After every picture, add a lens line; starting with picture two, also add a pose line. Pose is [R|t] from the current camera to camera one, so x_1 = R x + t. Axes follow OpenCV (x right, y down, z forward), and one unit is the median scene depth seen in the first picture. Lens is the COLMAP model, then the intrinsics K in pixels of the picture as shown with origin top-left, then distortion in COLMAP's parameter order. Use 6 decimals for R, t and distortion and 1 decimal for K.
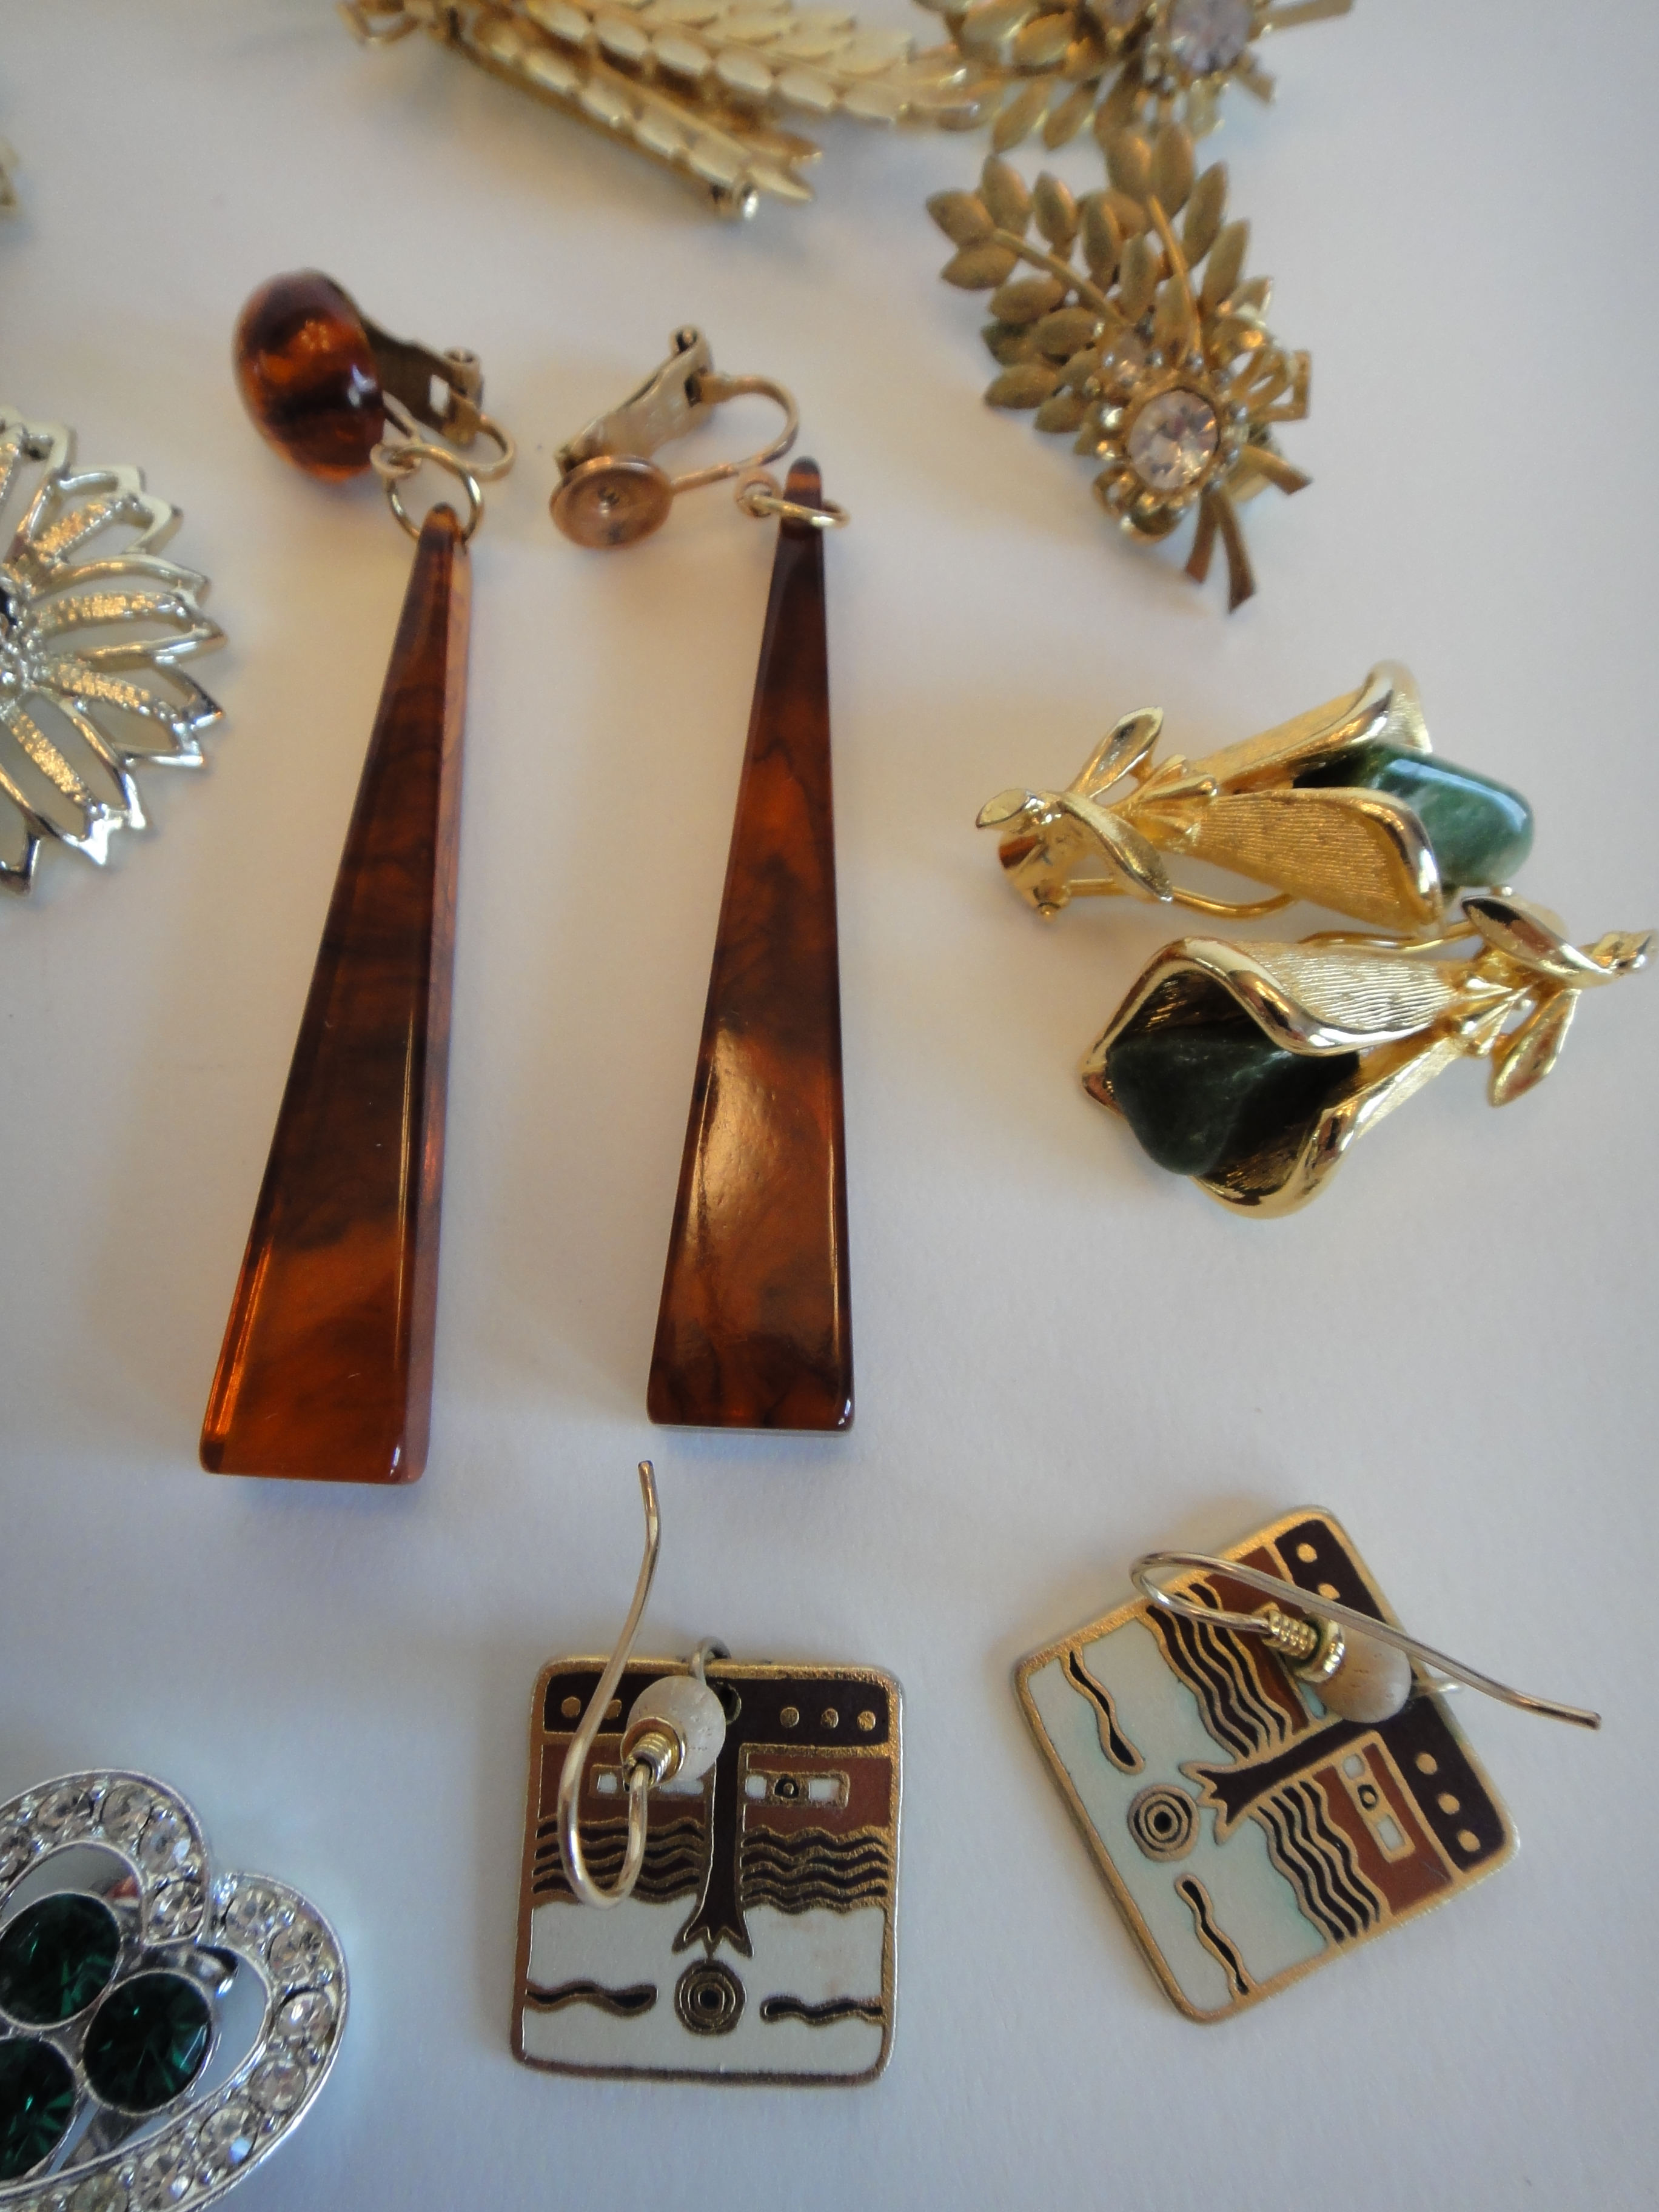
lens RADIAL K [[1609.6, 0, 808.3], [0, 1609.6, 1085.3], [0, 0, 1]] dist [0.014040, 0.003201]
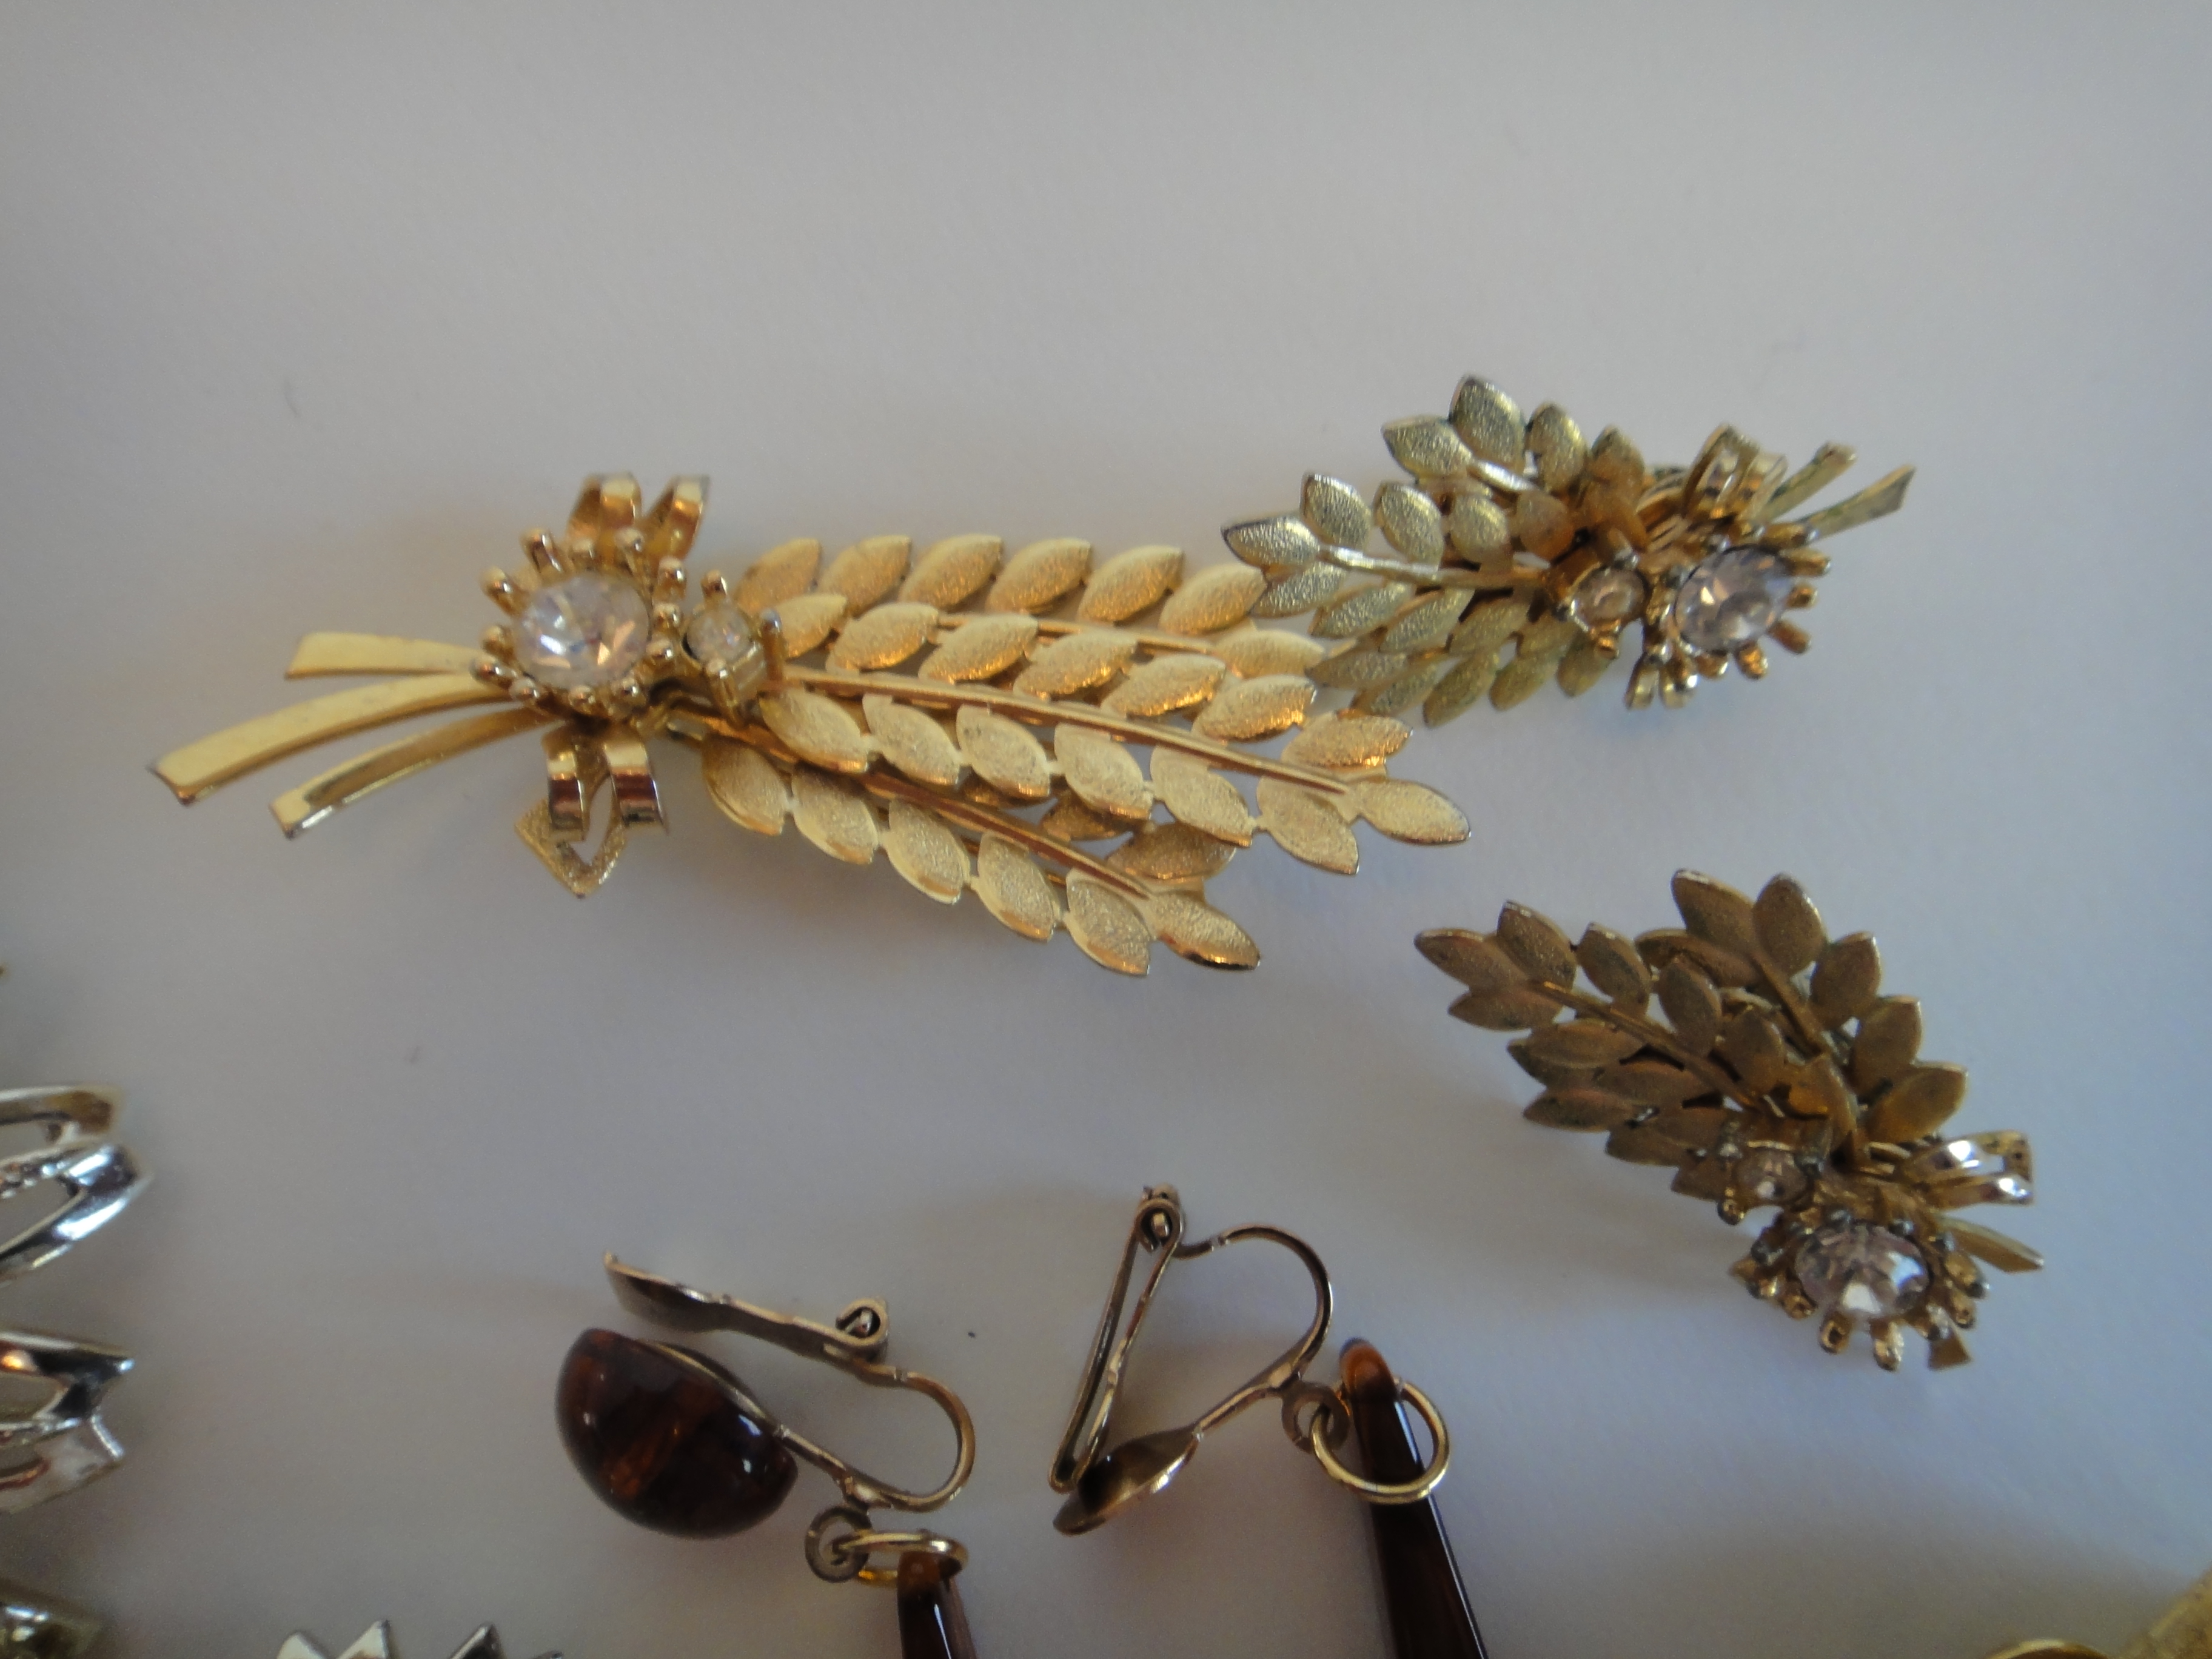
lens RADIAL K [[1609.6, 0, 1103.3], [0, 1609.6, 831.7], [0, 0, 1]] dist [0.014040, 0.003201]
pose [[0.960709, -0.272350, 0.053519, -0.089841], [0.260691, 0.951586, 0.162866, -0.765232], [-0.095284, -0.142515, 0.985196, 0.310952]]
